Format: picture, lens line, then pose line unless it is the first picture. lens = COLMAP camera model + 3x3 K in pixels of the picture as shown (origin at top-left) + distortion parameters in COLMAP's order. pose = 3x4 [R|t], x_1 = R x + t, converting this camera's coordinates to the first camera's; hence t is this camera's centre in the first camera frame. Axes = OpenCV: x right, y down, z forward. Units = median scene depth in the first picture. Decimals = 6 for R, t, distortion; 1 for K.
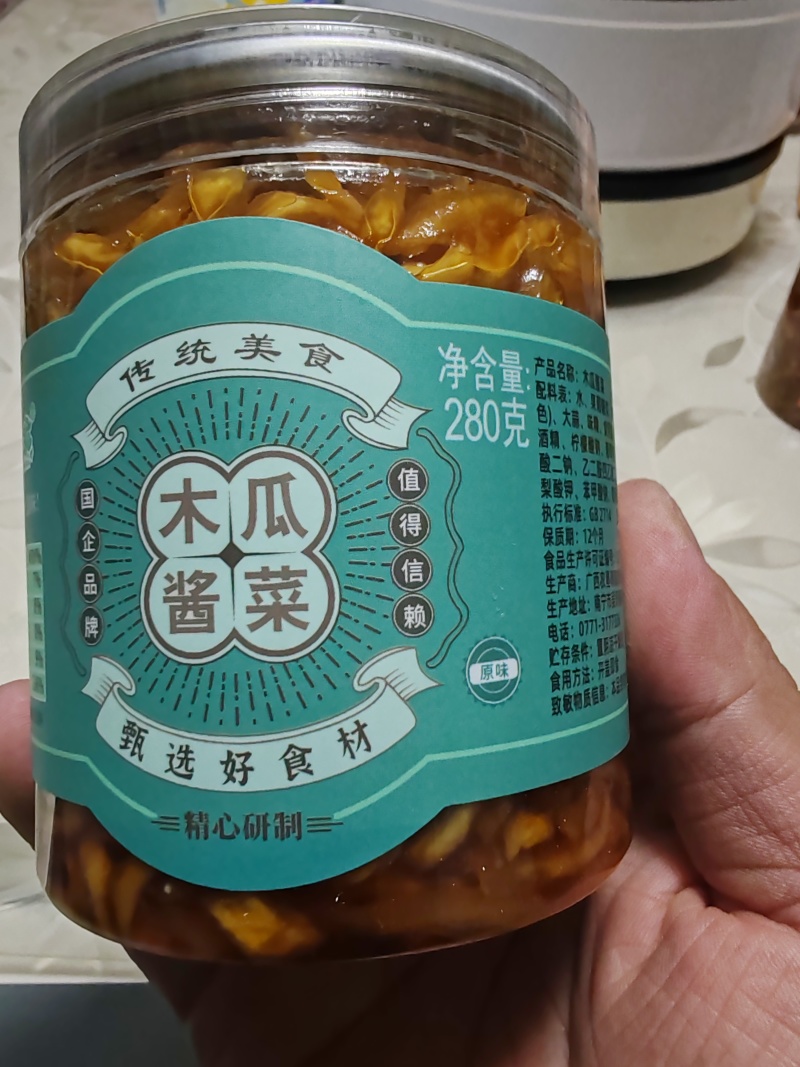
lens RADIAL K [[807.7, 0, 337.9], [0, 807.7, 549.0], [0, 0, 1]] dist [0.035431, 0.001190]
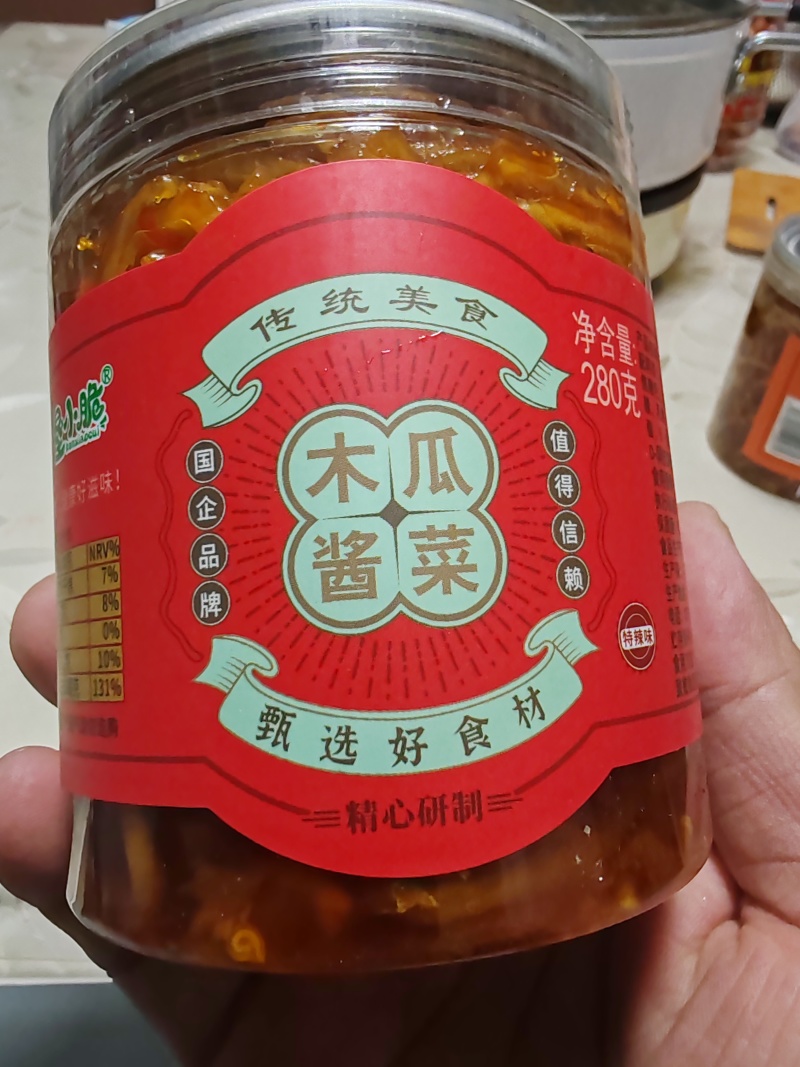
lens RADIAL K [[807.7, 0, 407.3], [0, 807.7, 533.5], [0, 0, 1]] dist [0.035431, 0.001190]
pose [[0.970349, -0.001972, 0.241702, -0.336110], [0.025455, 0.995240, -0.094074, 0.116628], [-0.240366, 0.097437, 0.965780, 0.103049]]
